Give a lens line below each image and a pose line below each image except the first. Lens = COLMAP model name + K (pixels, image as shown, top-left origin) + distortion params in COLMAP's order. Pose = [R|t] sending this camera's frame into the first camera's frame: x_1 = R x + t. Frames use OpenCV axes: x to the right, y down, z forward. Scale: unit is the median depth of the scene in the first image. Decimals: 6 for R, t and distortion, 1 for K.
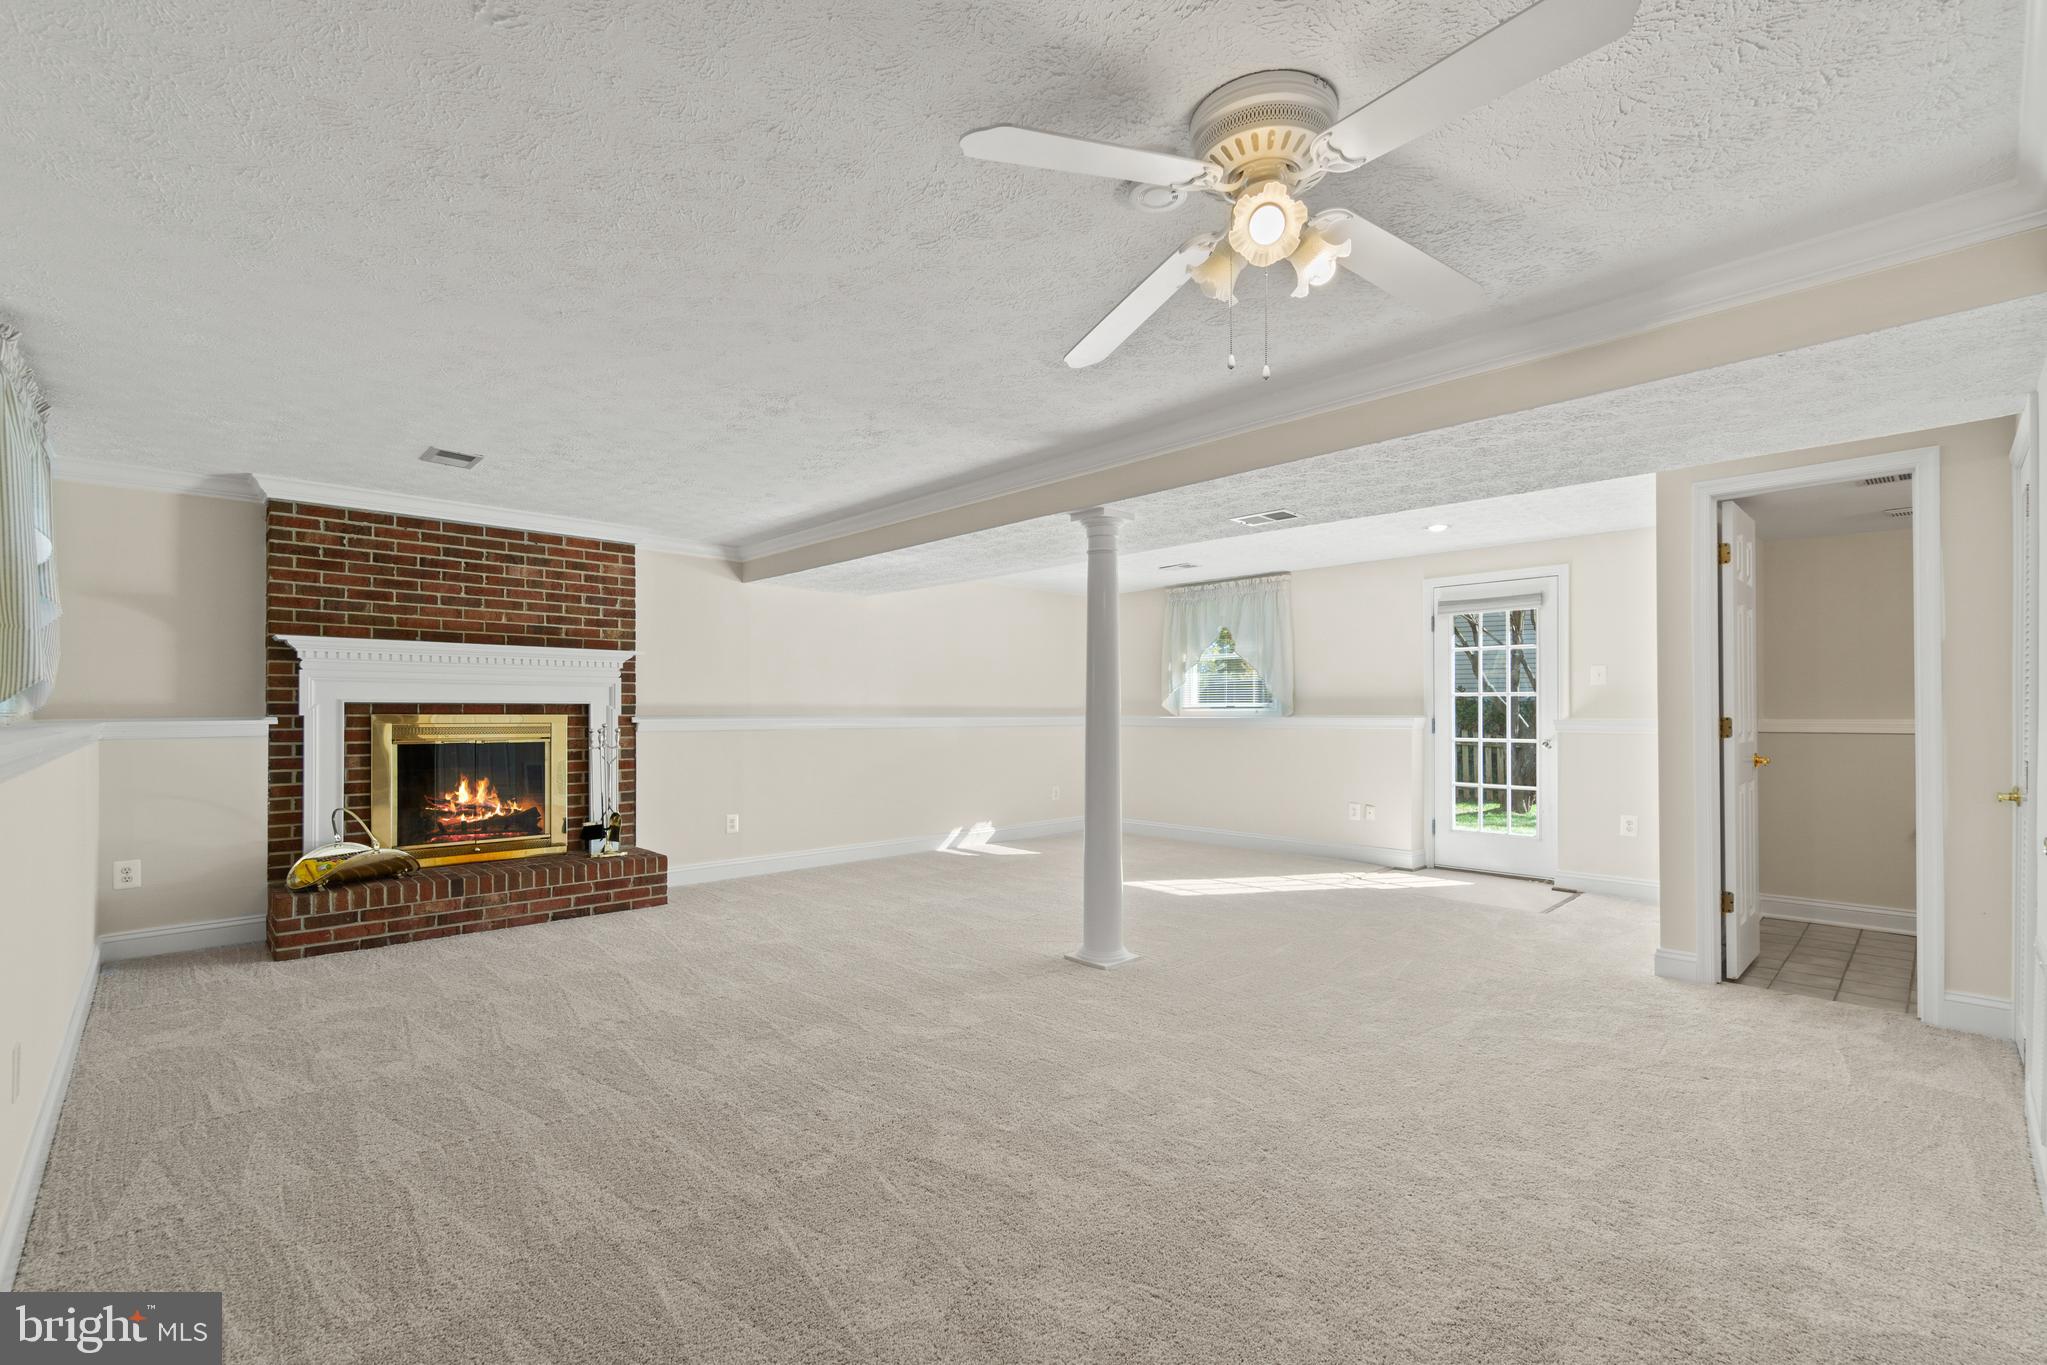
lens RADIAL K [[886.8, 0, 1017.5], [0, 886.8, 703.5], [0, 0, 1]] dist [0.001502, -0.000273]
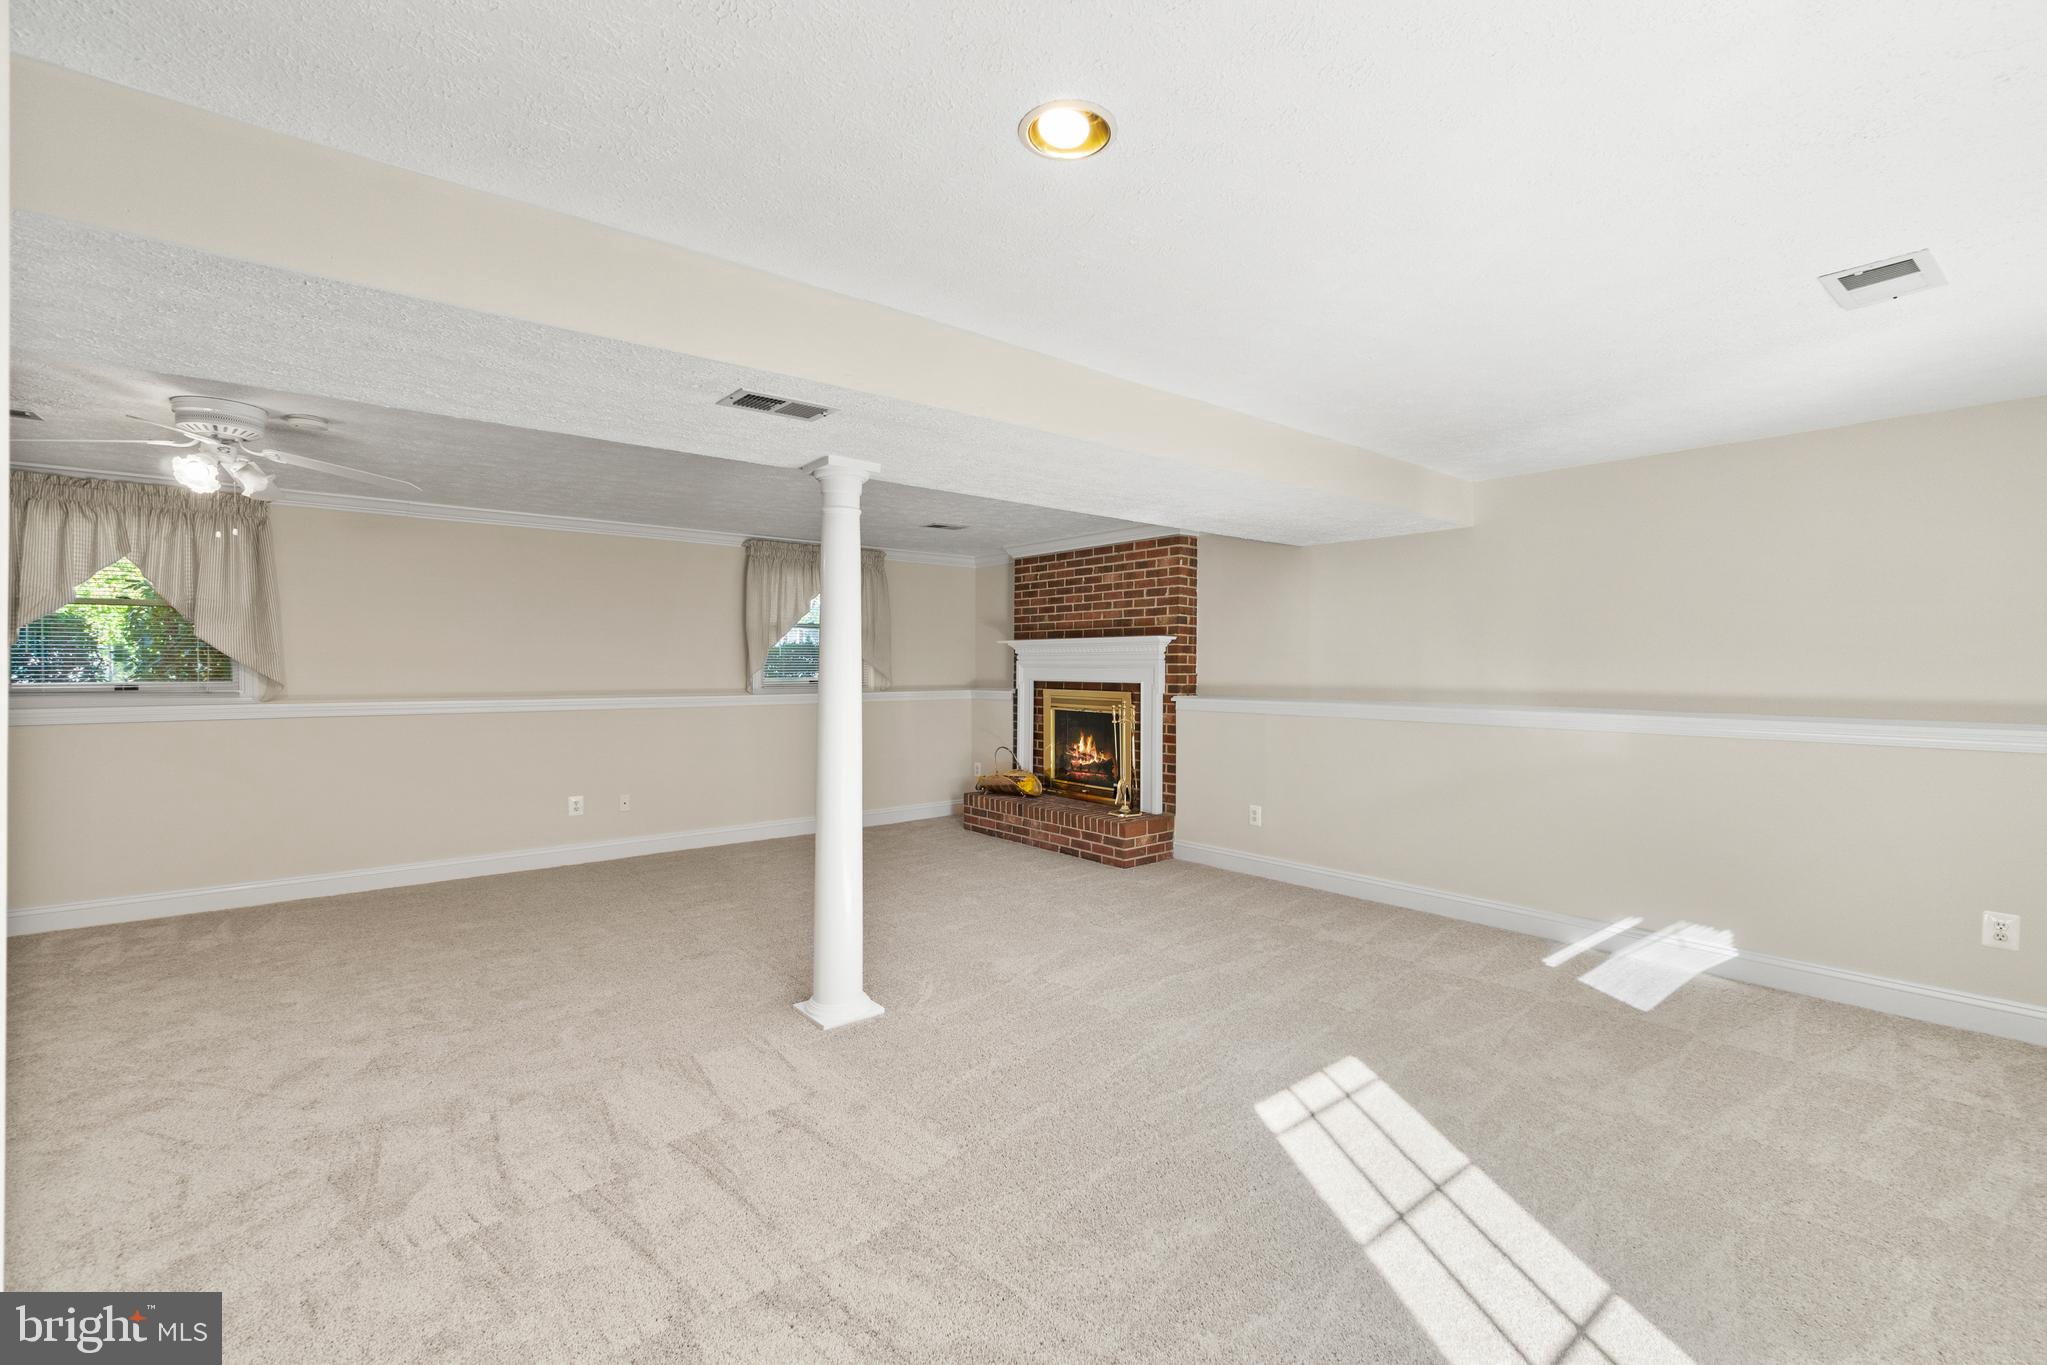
lens RADIAL K [[886.8, 0, 1022.7], [0, 886.8, 667.1], [0, 0, 1]] dist [0.001502, -0.000273]
pose [[-0.056420, 0.003796, -0.998400, 0.729543], [0.009089, 0.999953, 0.003288, -0.027853], [0.998366, -0.008889, -0.056452, 0.974950]]
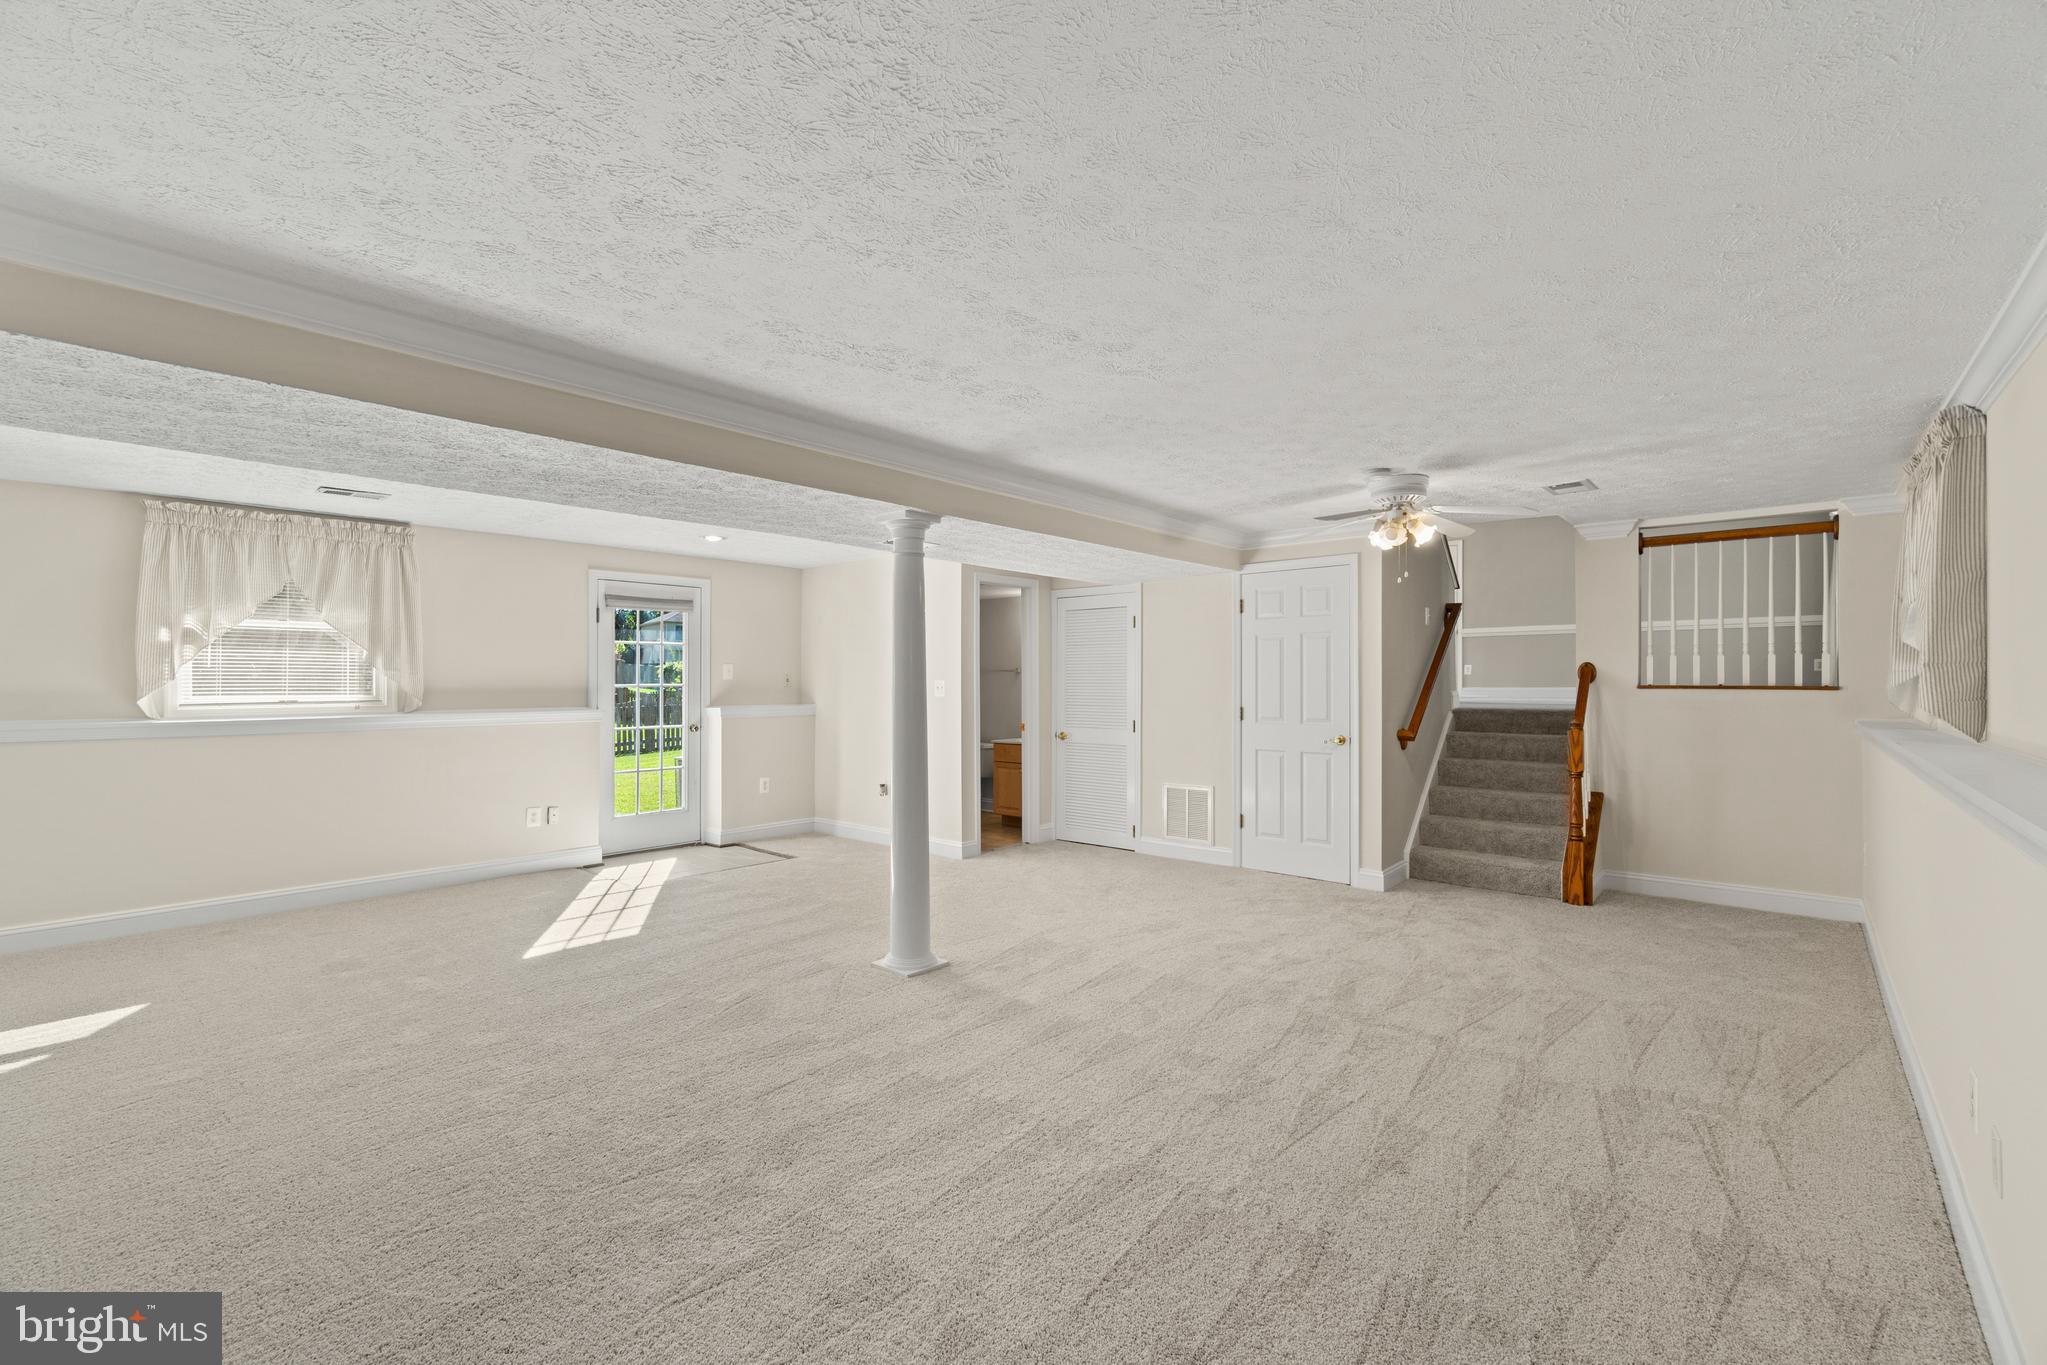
lens RADIAL K [[886.8, 0, 1020.2], [0, 886.8, 677.5], [0, 0, 1]] dist [0.001502, -0.000273]
pose [[-0.103546, 0.004672, 0.994614, -0.723379], [-0.007125, 0.999960, -0.005439, -0.022416], [-0.994599, -0.007649, -0.103508, 0.789815]]
